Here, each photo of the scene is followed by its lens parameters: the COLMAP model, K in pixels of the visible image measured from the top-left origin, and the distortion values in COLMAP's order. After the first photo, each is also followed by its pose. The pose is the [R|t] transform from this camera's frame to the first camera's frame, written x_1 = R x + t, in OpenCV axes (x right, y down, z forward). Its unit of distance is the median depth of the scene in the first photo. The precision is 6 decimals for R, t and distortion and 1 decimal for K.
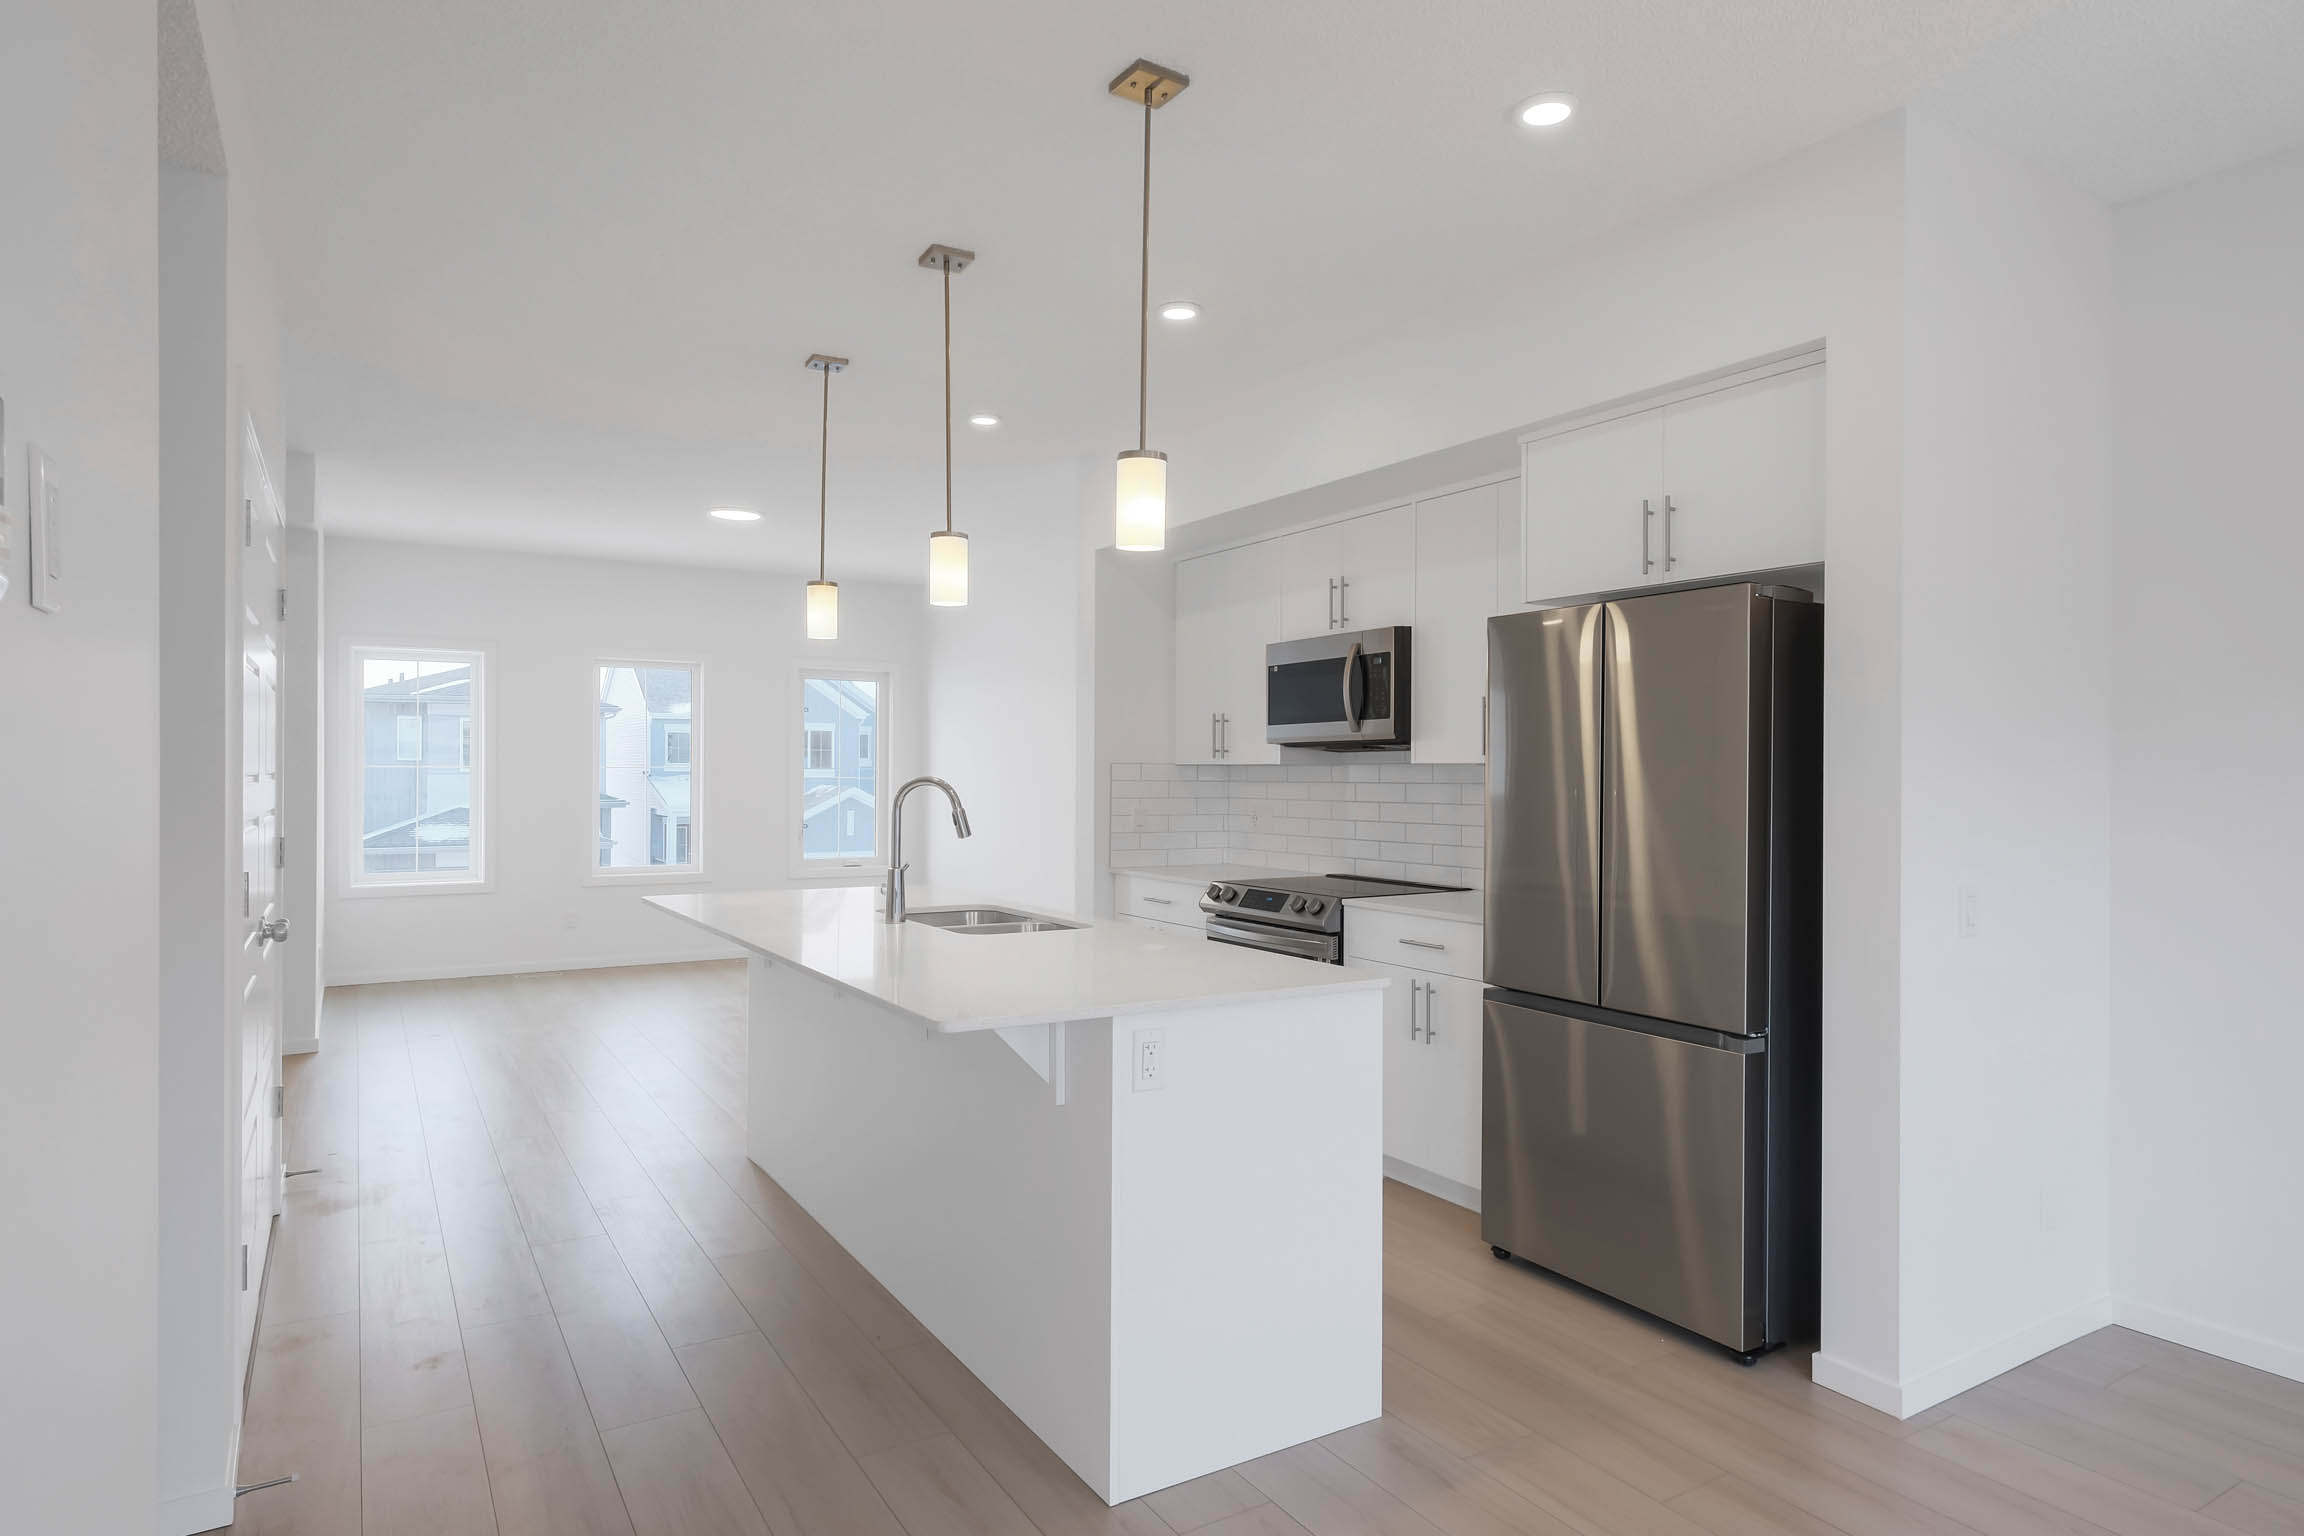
lens RADIAL K [[1264.0, 0, 1161.8], [0, 1264.0, 769.3], [0, 0, 1]] dist [-0.010715, 0.000609]
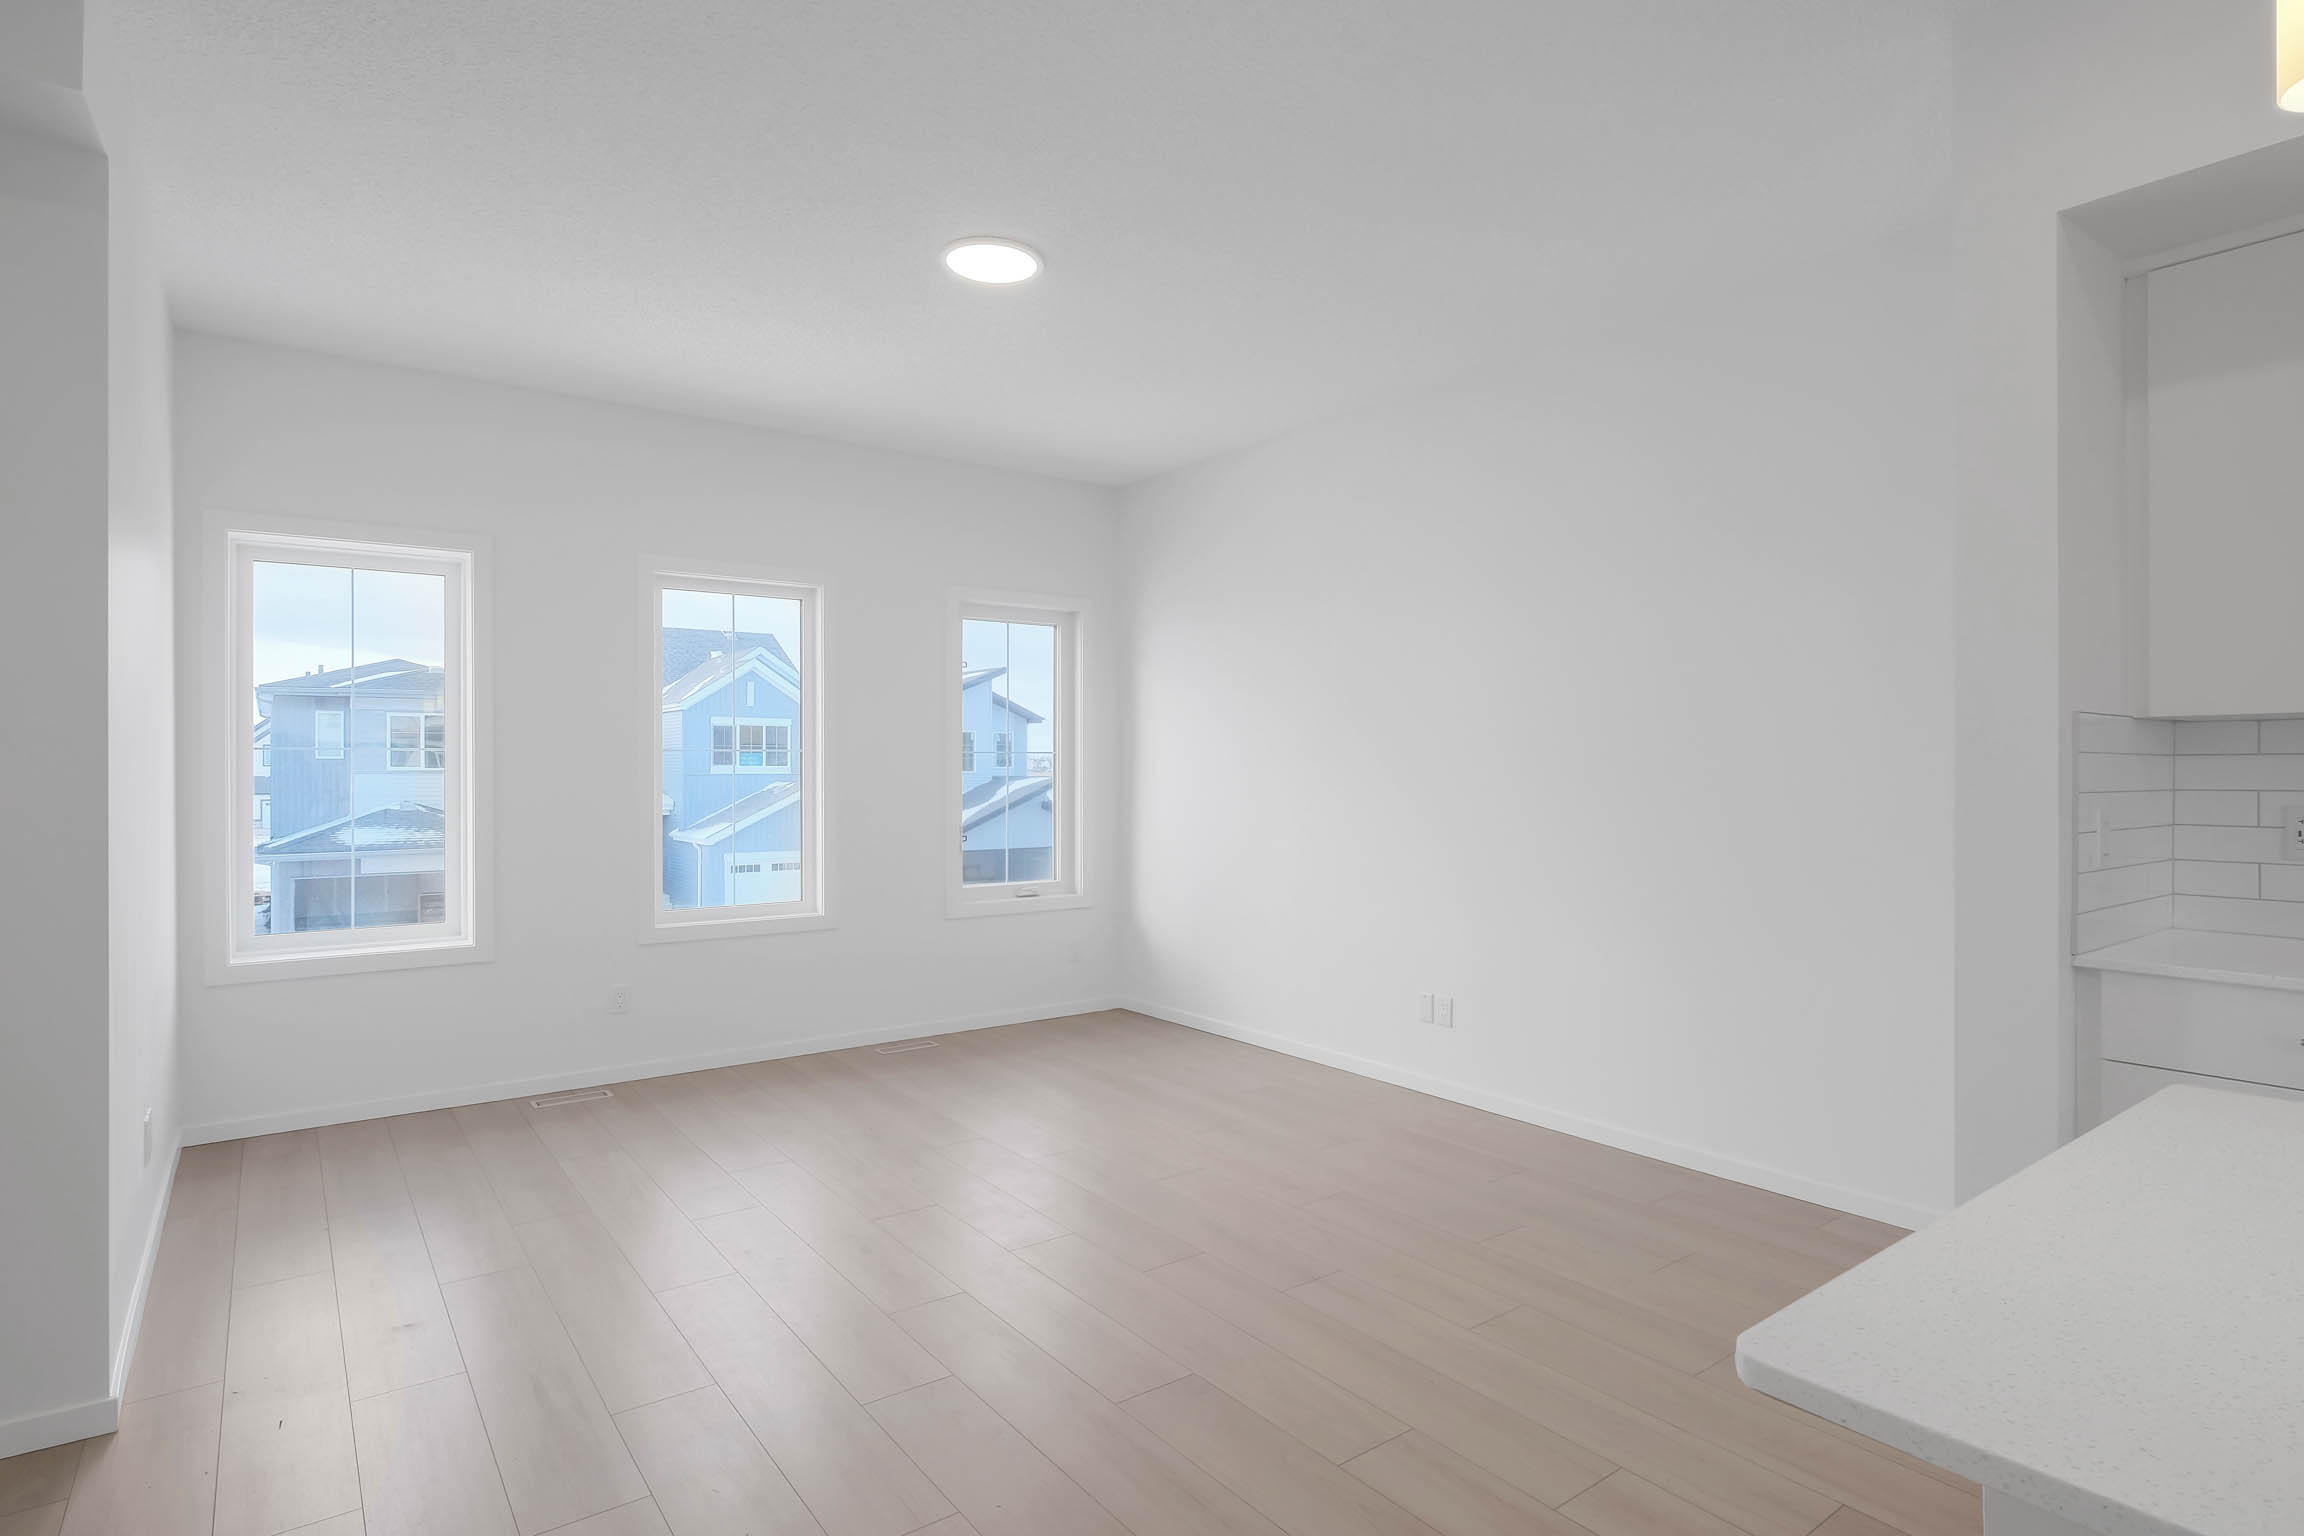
lens RADIAL K [[1163.9, 0, 1160.0], [0, 1163.9, 771.9], [0, 0, 1]] dist [-0.009682, -0.001023]
pose [[0.996428, -0.006288, 0.084216, -0.480052], [0.005851, 0.999968, 0.005444, 0.014881], [-0.084247, -0.004932, 0.996433, 0.789910]]
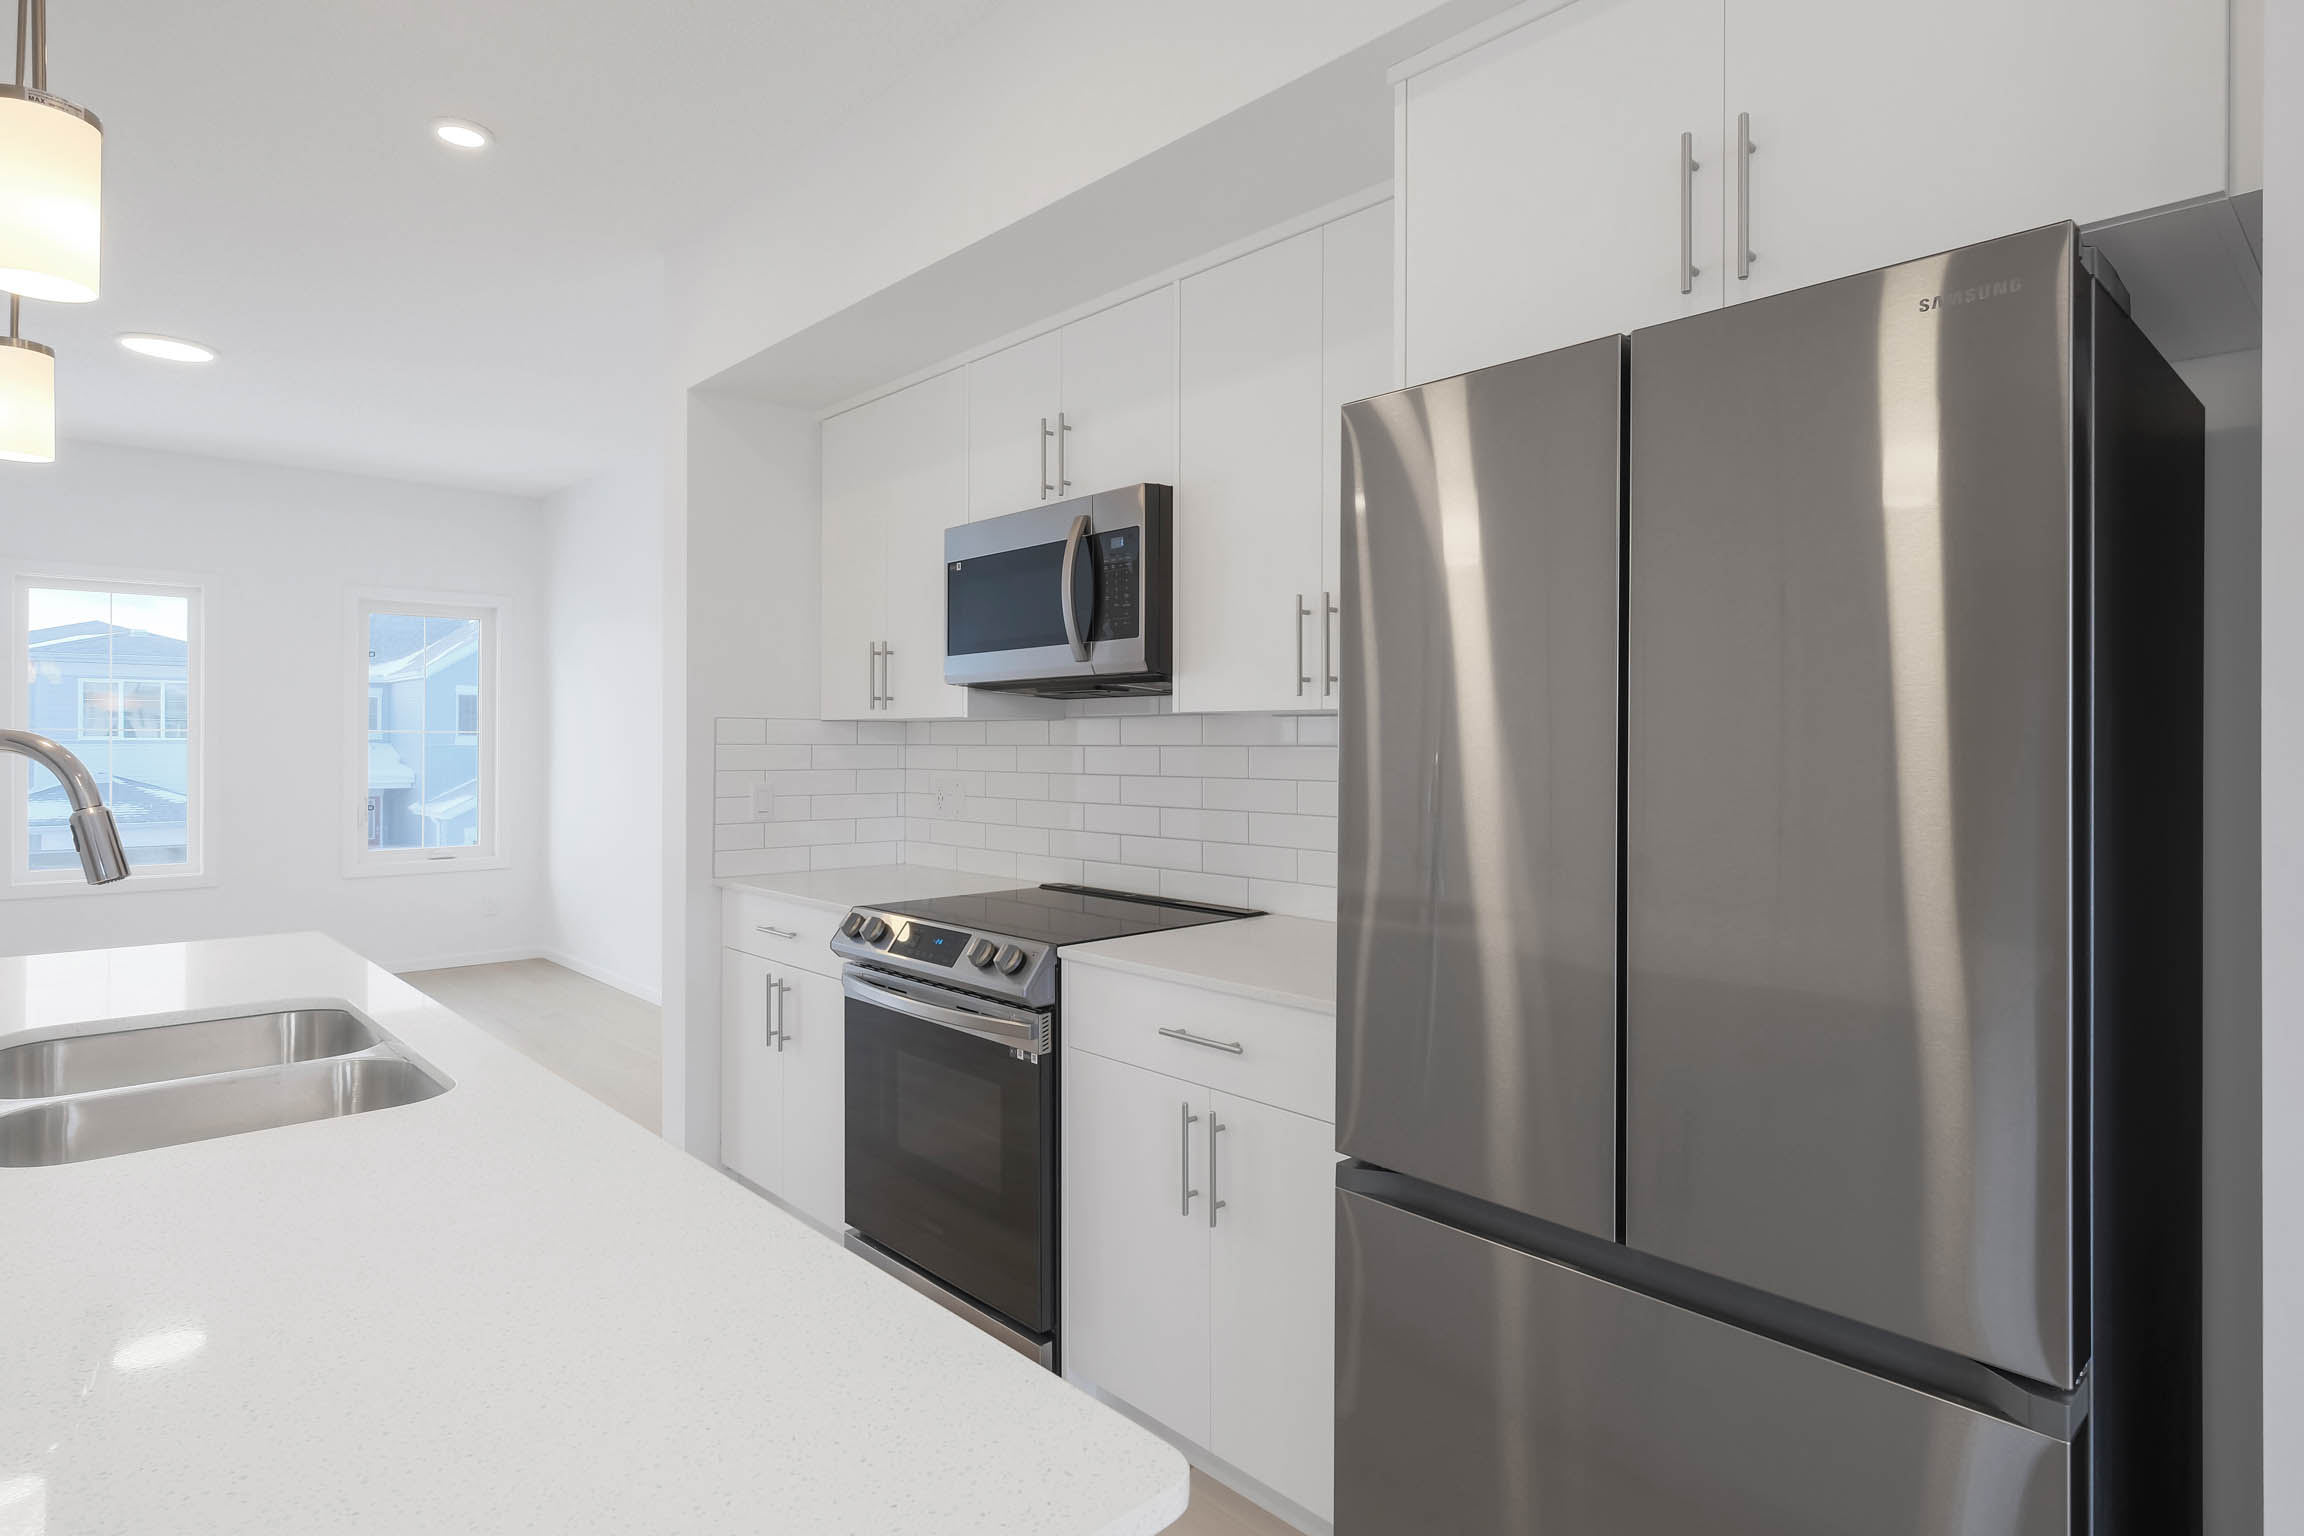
lens RADIAL K [[1163.9, 0, 1168.8], [0, 1163.9, 757.0], [0, 0, 1]] dist [-0.009682, -0.001023]
pose [[0.976626, -0.006024, 0.214863, 0.075076], [0.002153, 0.999831, 0.018242, 0.006352], [-0.214936, -0.017353, 0.976474, 0.452782]]
